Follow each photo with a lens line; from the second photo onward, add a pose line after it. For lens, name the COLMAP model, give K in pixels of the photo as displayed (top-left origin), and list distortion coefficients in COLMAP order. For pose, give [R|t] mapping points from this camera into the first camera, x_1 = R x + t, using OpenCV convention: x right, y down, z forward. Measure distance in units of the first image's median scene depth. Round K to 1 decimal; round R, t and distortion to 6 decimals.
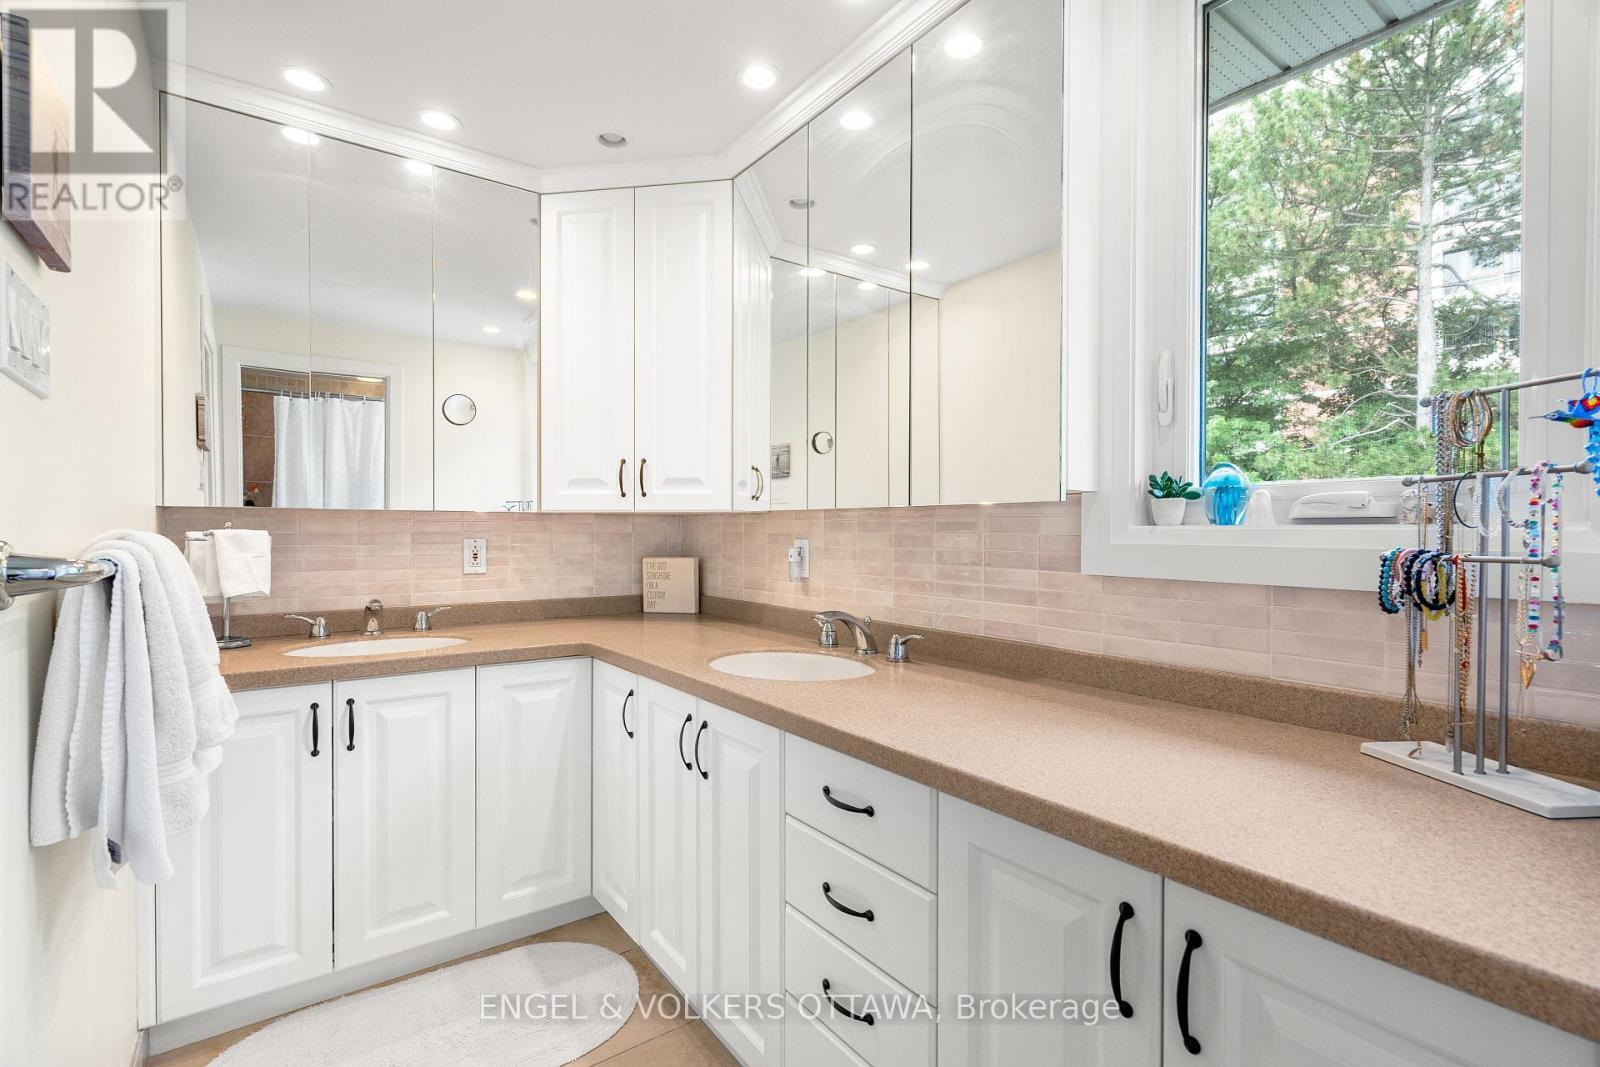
lens RADIAL K [[731.1, 0, 797.3], [0, 731.1, 538.9], [0, 0, 1]] dist [-0.002289, 0.000134]
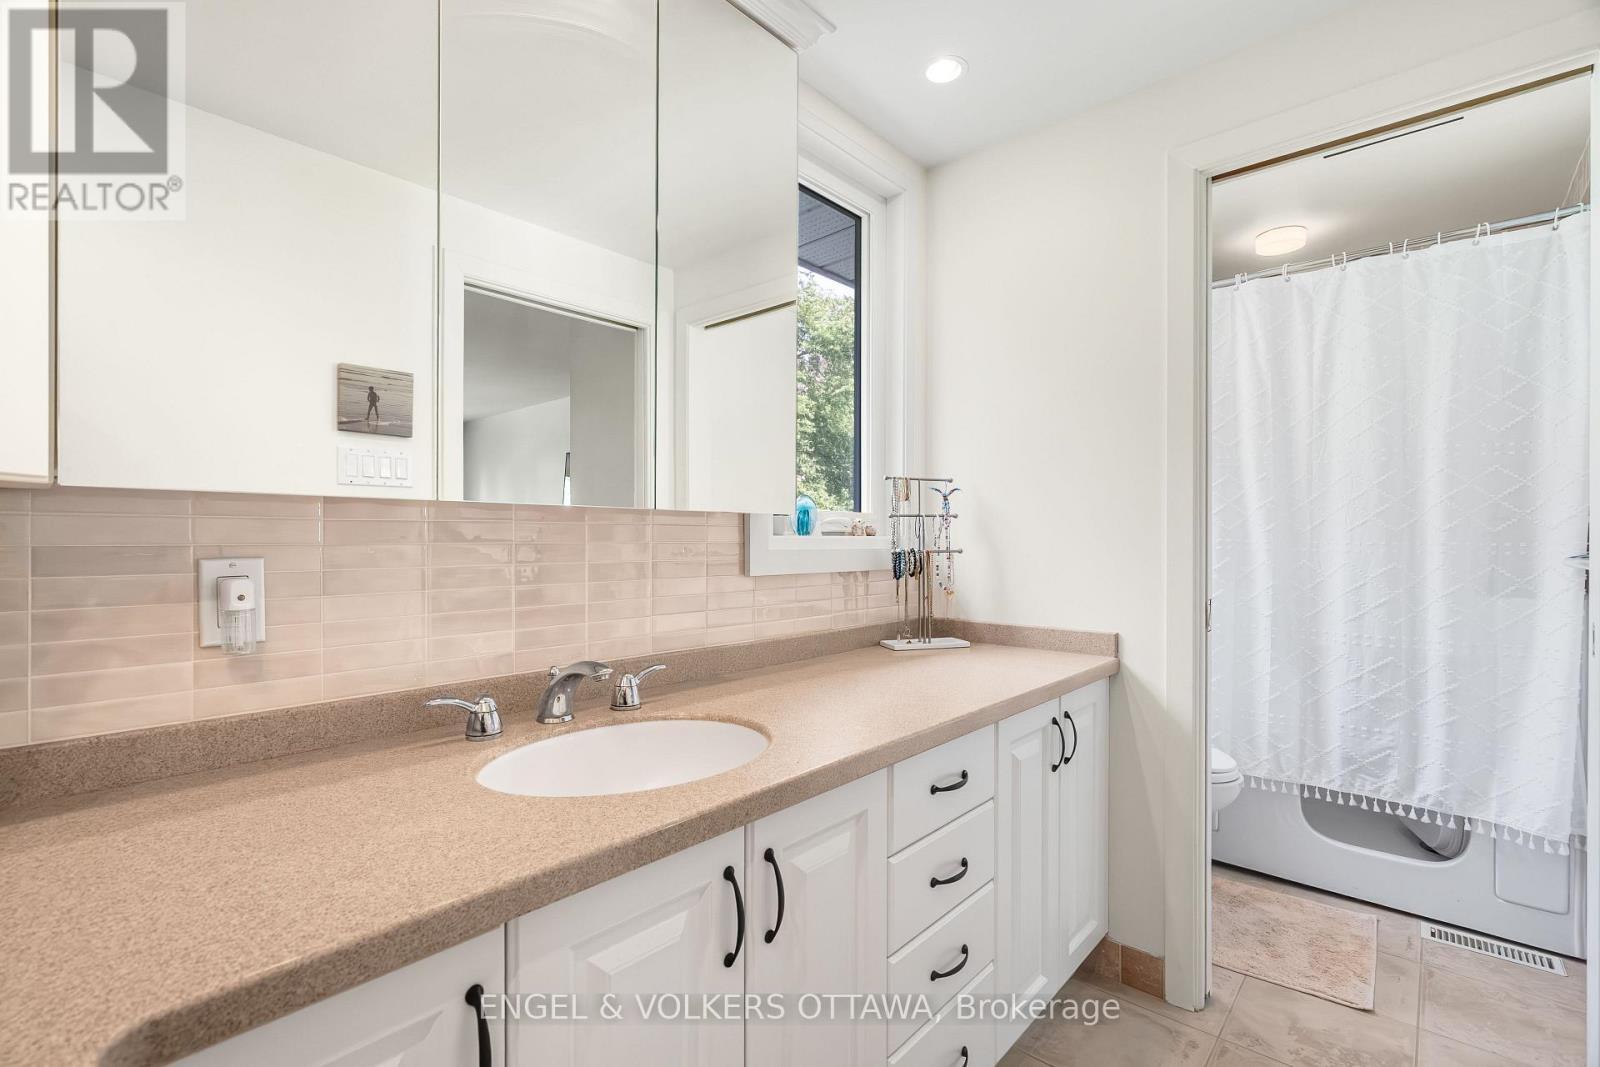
lens RADIAL K [[731.1, 0, 800.2], [0, 731.1, 531.4], [0, 0, 1]] dist [-0.002289, 0.000134]
pose [[-0.189196, -0.004651, 0.981928, -0.733153], [0.000690, 0.999988, 0.004869, -0.028015], [-0.981939, 0.001599, -0.189190, 1.057514]]
